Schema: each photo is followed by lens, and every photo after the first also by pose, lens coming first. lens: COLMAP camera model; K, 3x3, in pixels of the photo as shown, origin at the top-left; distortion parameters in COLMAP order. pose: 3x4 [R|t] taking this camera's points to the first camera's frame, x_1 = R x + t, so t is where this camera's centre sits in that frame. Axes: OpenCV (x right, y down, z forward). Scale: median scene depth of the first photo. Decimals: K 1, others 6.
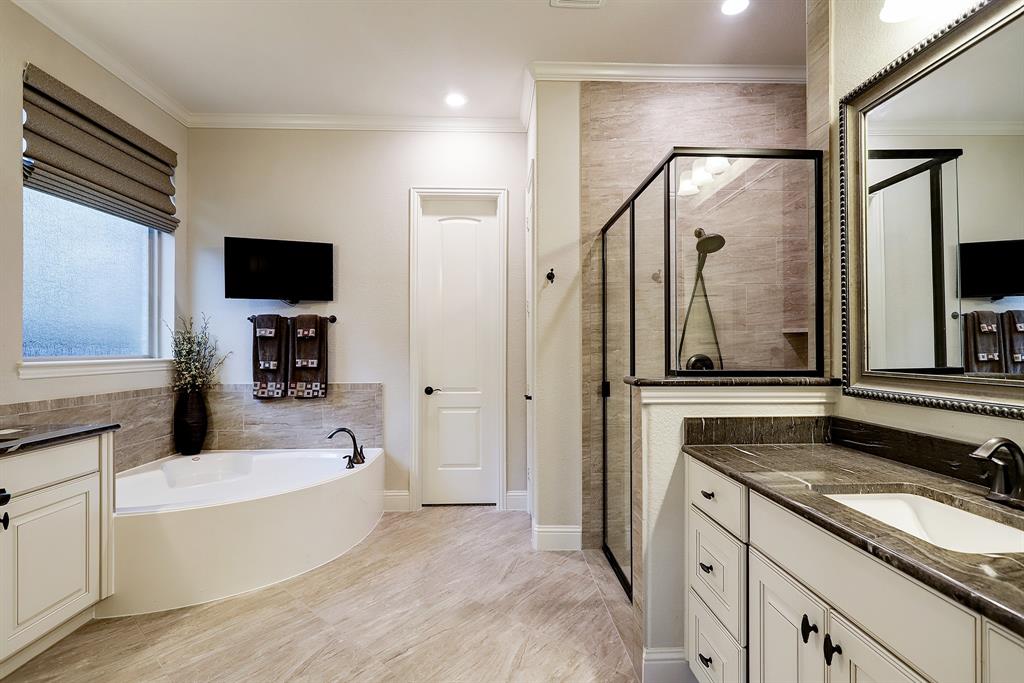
lens RADIAL K [[497.6, 0, 518.3], [0, 497.6, 341.8], [0, 0, 1]] dist [-0.004950, 0.003230]
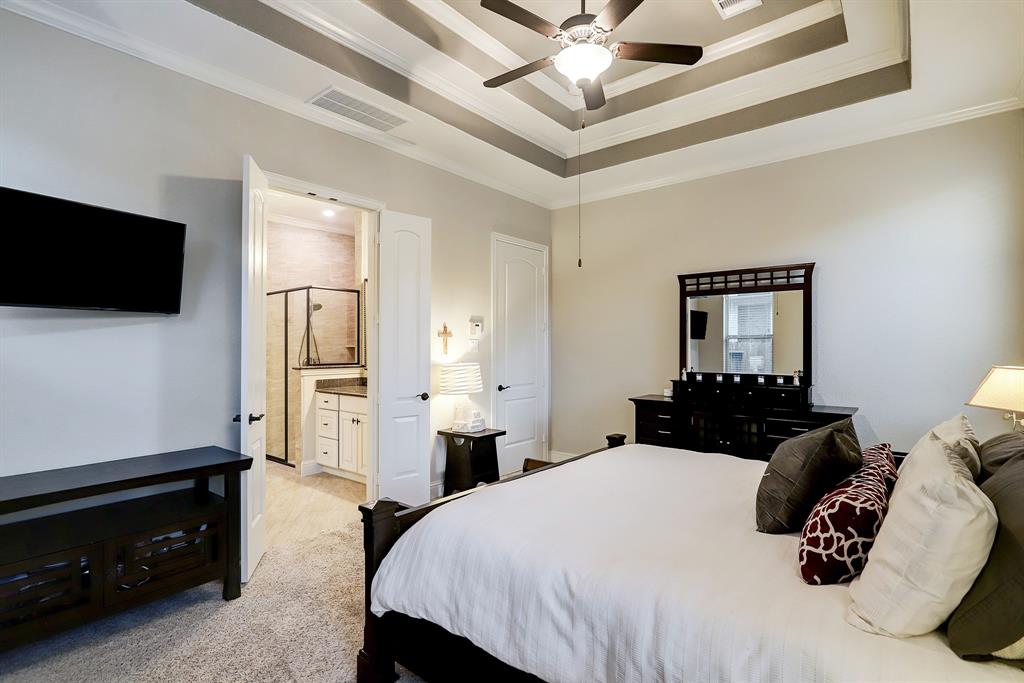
lens RADIAL K [[497.6, 0, 514.6], [0, 497.6, 340.6], [0, 0, 1]] dist [-0.004950, 0.003230]
pose [[0.674063, 0.005540, 0.738653, -0.748461], [-0.008475, 0.999964, 0.000234, -0.064108], [-0.738625, -0.006418, 0.674086, -1.319849]]
